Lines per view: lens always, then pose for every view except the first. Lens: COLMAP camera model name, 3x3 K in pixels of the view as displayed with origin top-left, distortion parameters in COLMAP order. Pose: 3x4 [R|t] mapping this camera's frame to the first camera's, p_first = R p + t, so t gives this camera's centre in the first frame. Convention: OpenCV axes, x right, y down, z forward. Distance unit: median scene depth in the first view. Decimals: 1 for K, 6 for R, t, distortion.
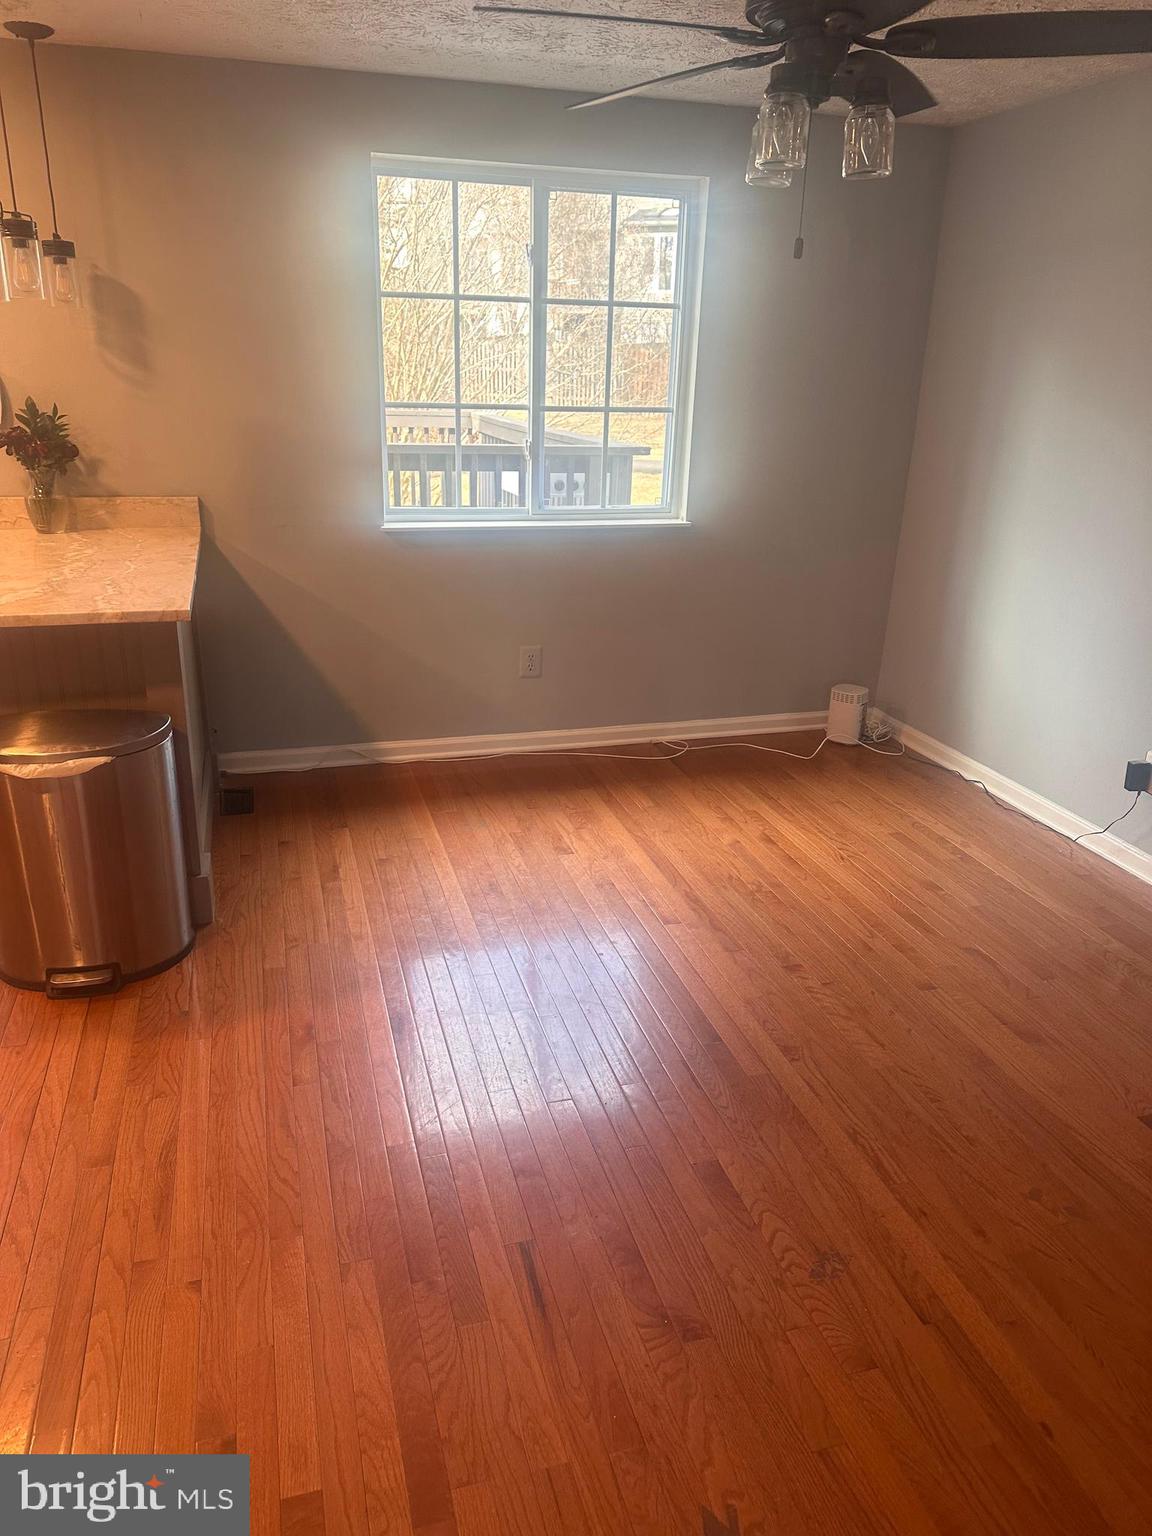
lens RADIAL K [[1061.8, 0, 568.9], [0, 1061.8, 777.9], [0, 0, 1]] dist [0.082258, -0.115189]
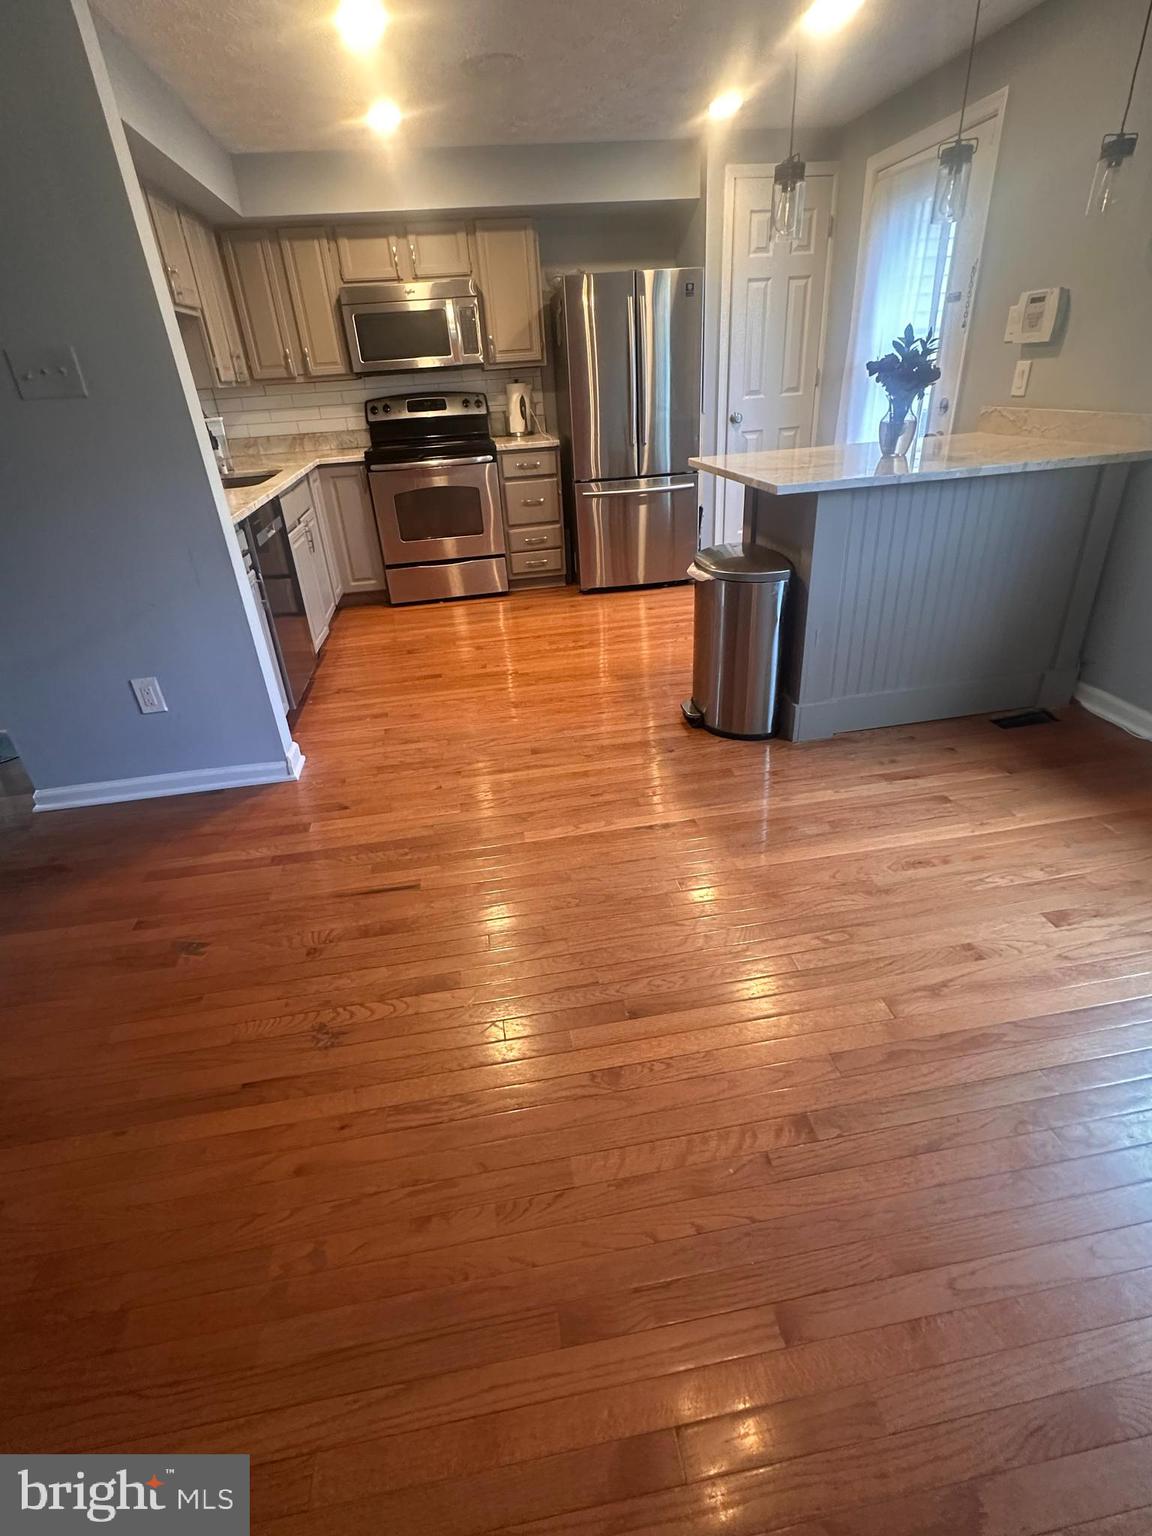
lens RADIAL K [[724.6, 0, 572.5], [0, 724.6, 763.9], [0, 0, 1]] dist [-0.002373, 0.000366]
pose [[-0.121512, 0.455514, -0.881897, 0.450368], [-0.303071, 0.829025, 0.469963, -0.162141], [0.945189, 0.324384, 0.037317, 0.639418]]
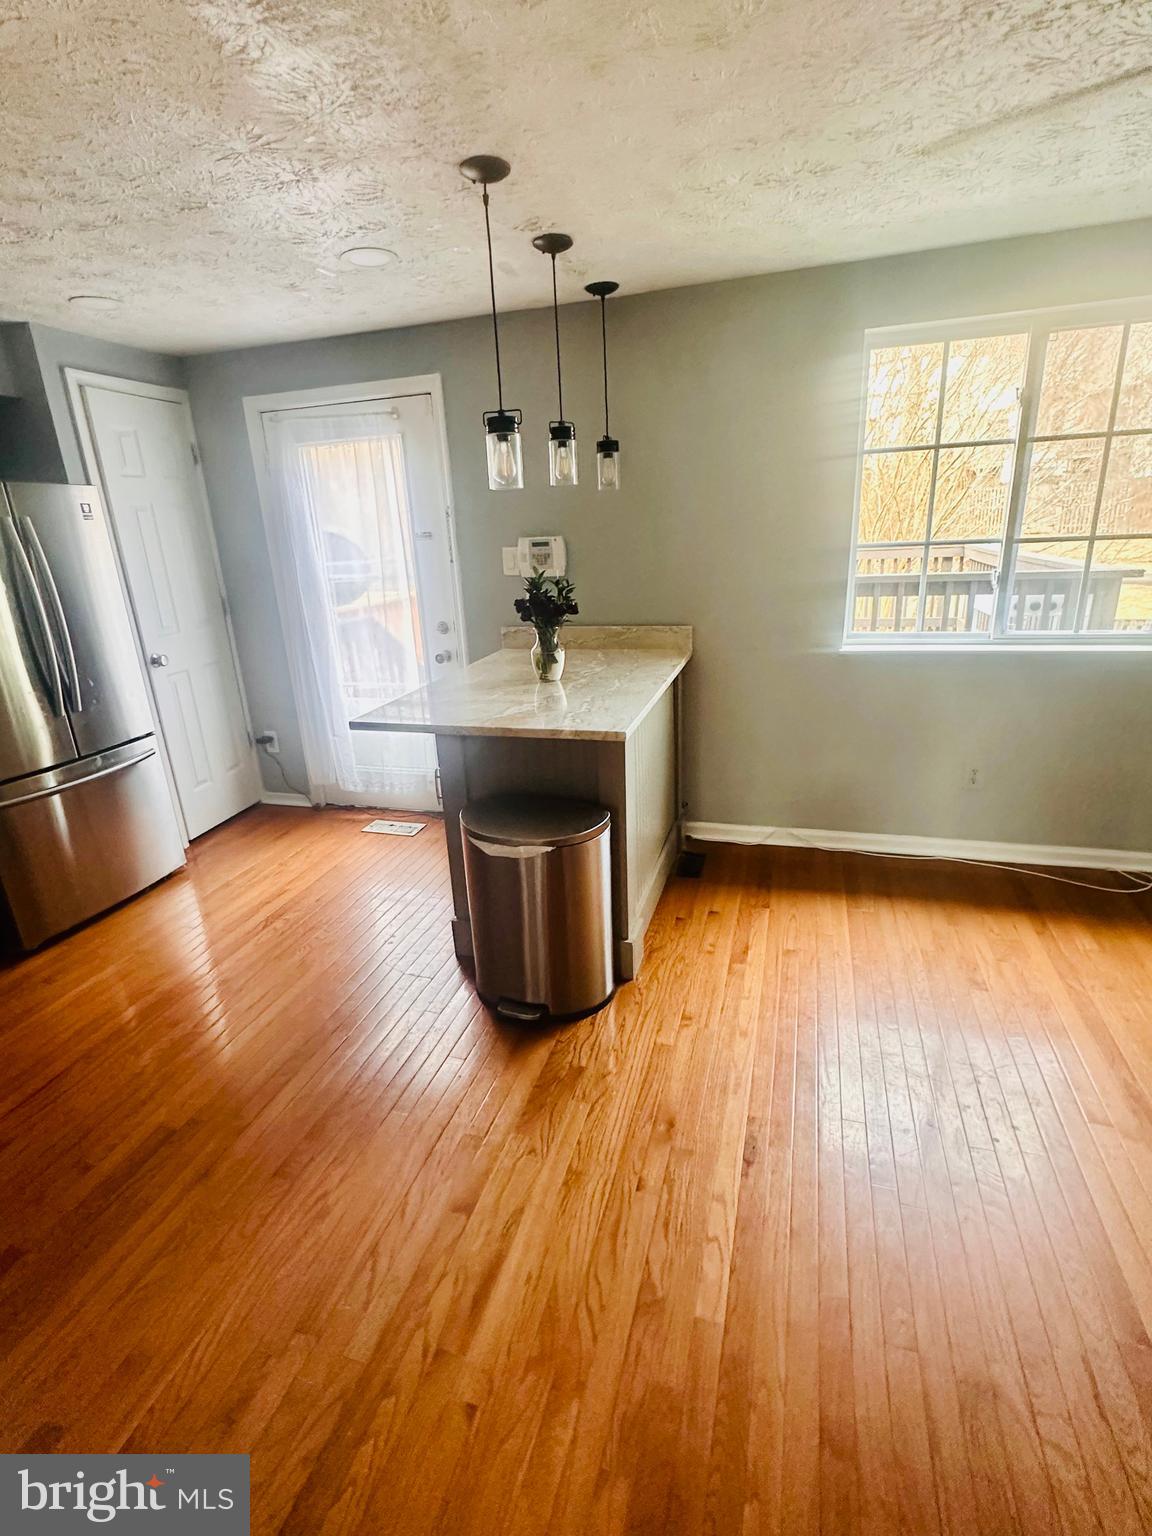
lens RADIAL K [[724.6, 0, 572.5], [0, 724.6, 763.9], [0, 0, 1]] dist [-0.002373, 0.000366]
pose [[0.834346, 0.108821, -0.540393, 0.022853], [-0.130851, 0.991399, -0.002388, -0.084908], [0.535486, 0.072704, 0.841409, 0.230021]]
